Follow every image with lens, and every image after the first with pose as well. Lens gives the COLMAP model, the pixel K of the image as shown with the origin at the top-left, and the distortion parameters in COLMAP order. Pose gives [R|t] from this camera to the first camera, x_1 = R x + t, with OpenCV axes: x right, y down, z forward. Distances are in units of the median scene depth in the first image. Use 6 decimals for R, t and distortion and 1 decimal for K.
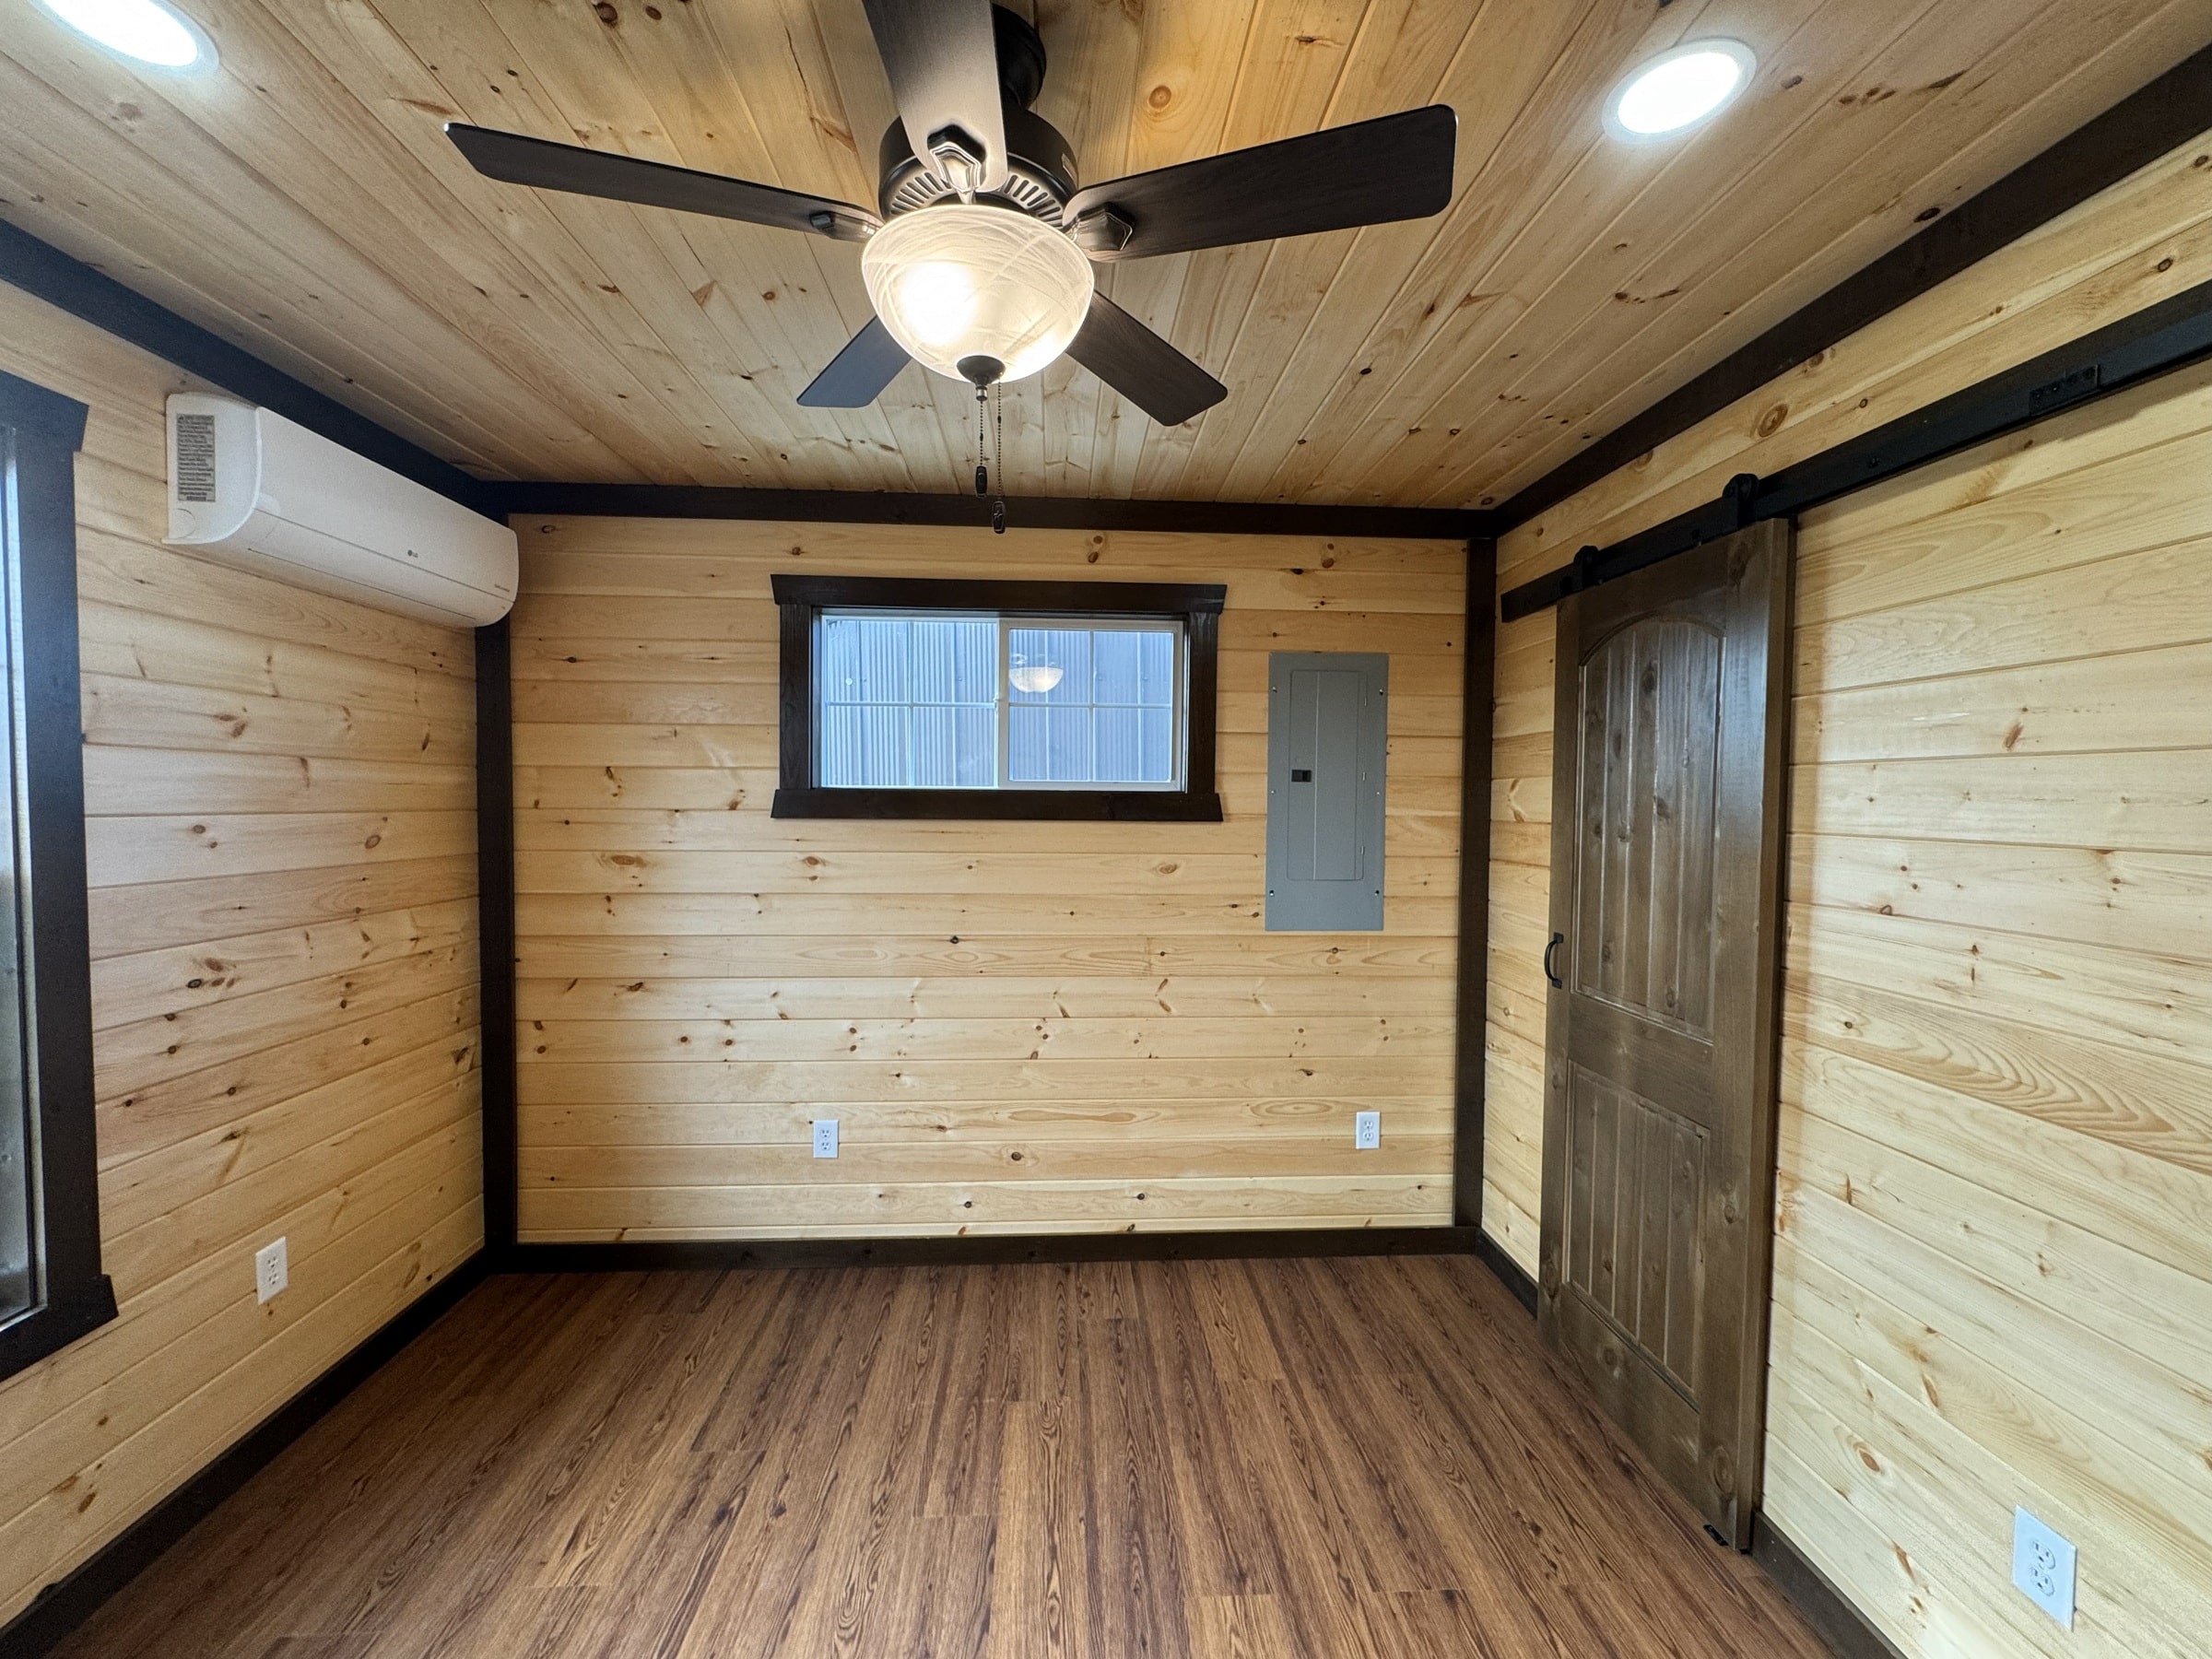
lens RADIAL K [[893.7, 0, 1106.0], [0, 893.7, 829.5], [0, 0, 1]] dist [0.005302, -0.000006]
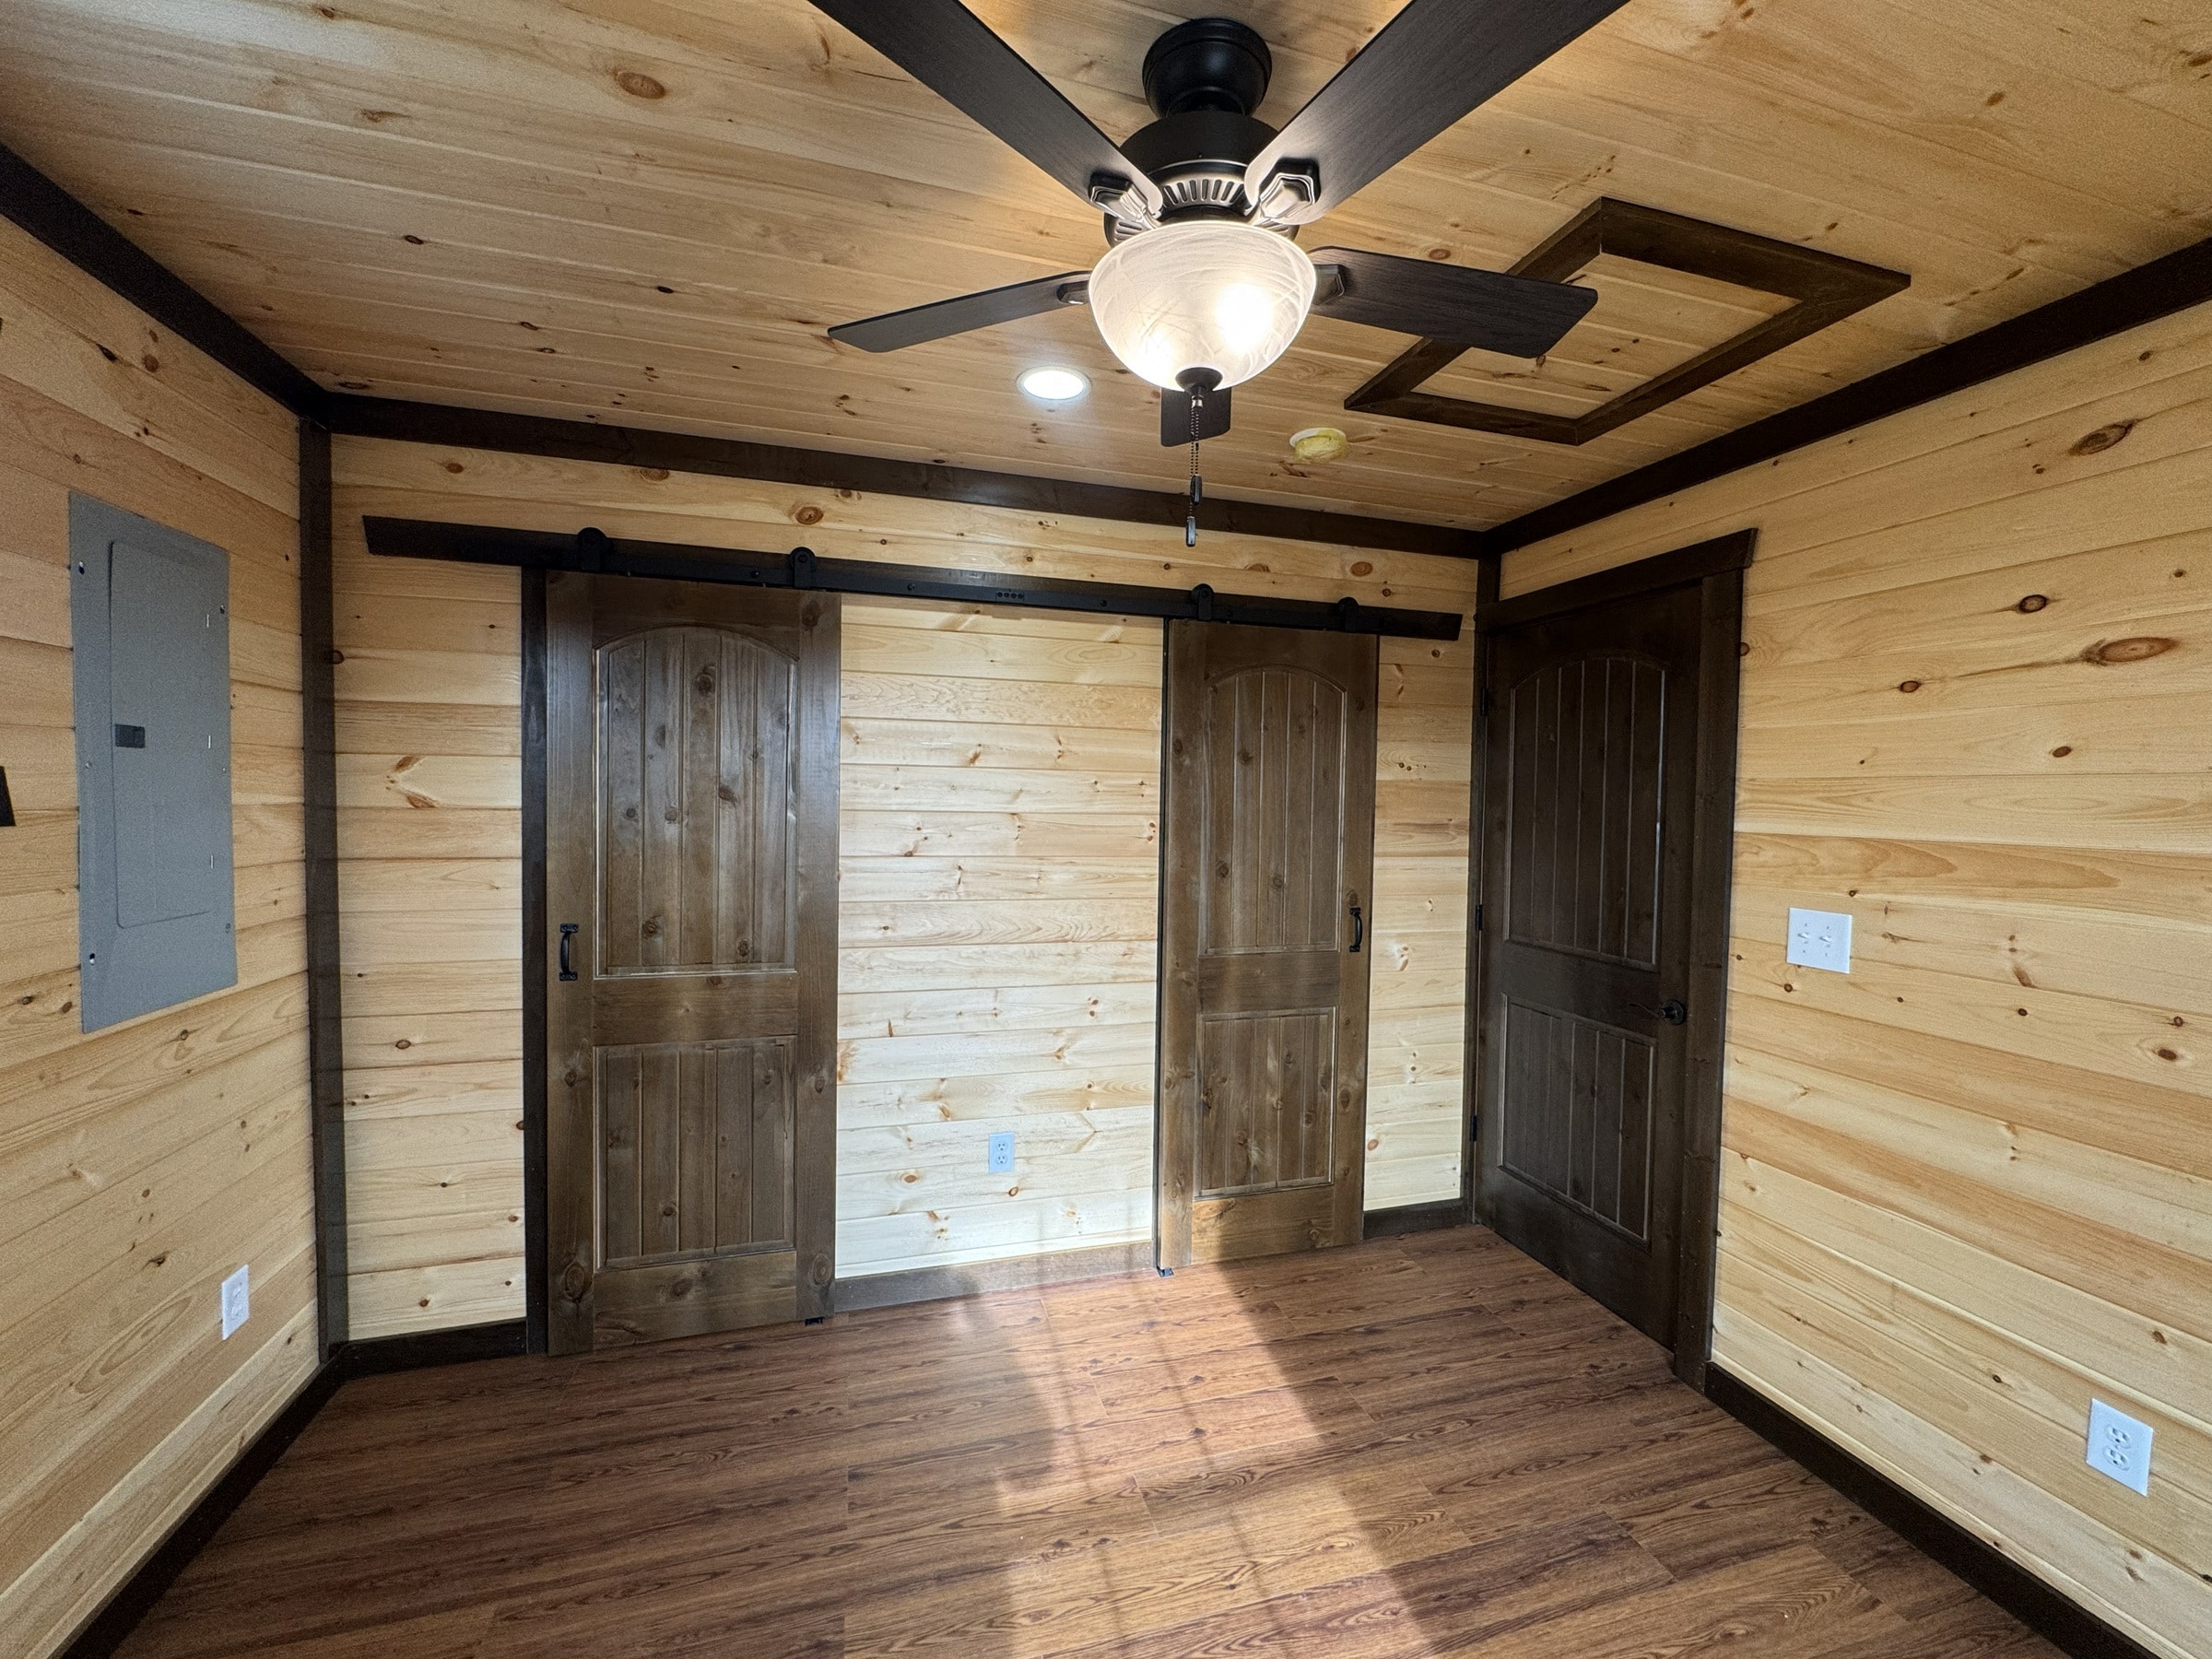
lens RADIAL K [[890.2, 0, 1106.0], [0, 890.2, 829.5], [0, 0, 1]] dist [0.010866, -0.000162]
pose [[-0.218175, -0.052921, 0.974474, -0.634120], [0.016195, 0.998195, 0.057835, -0.035344], [-0.975775, 0.028400, -0.216924, 0.746147]]
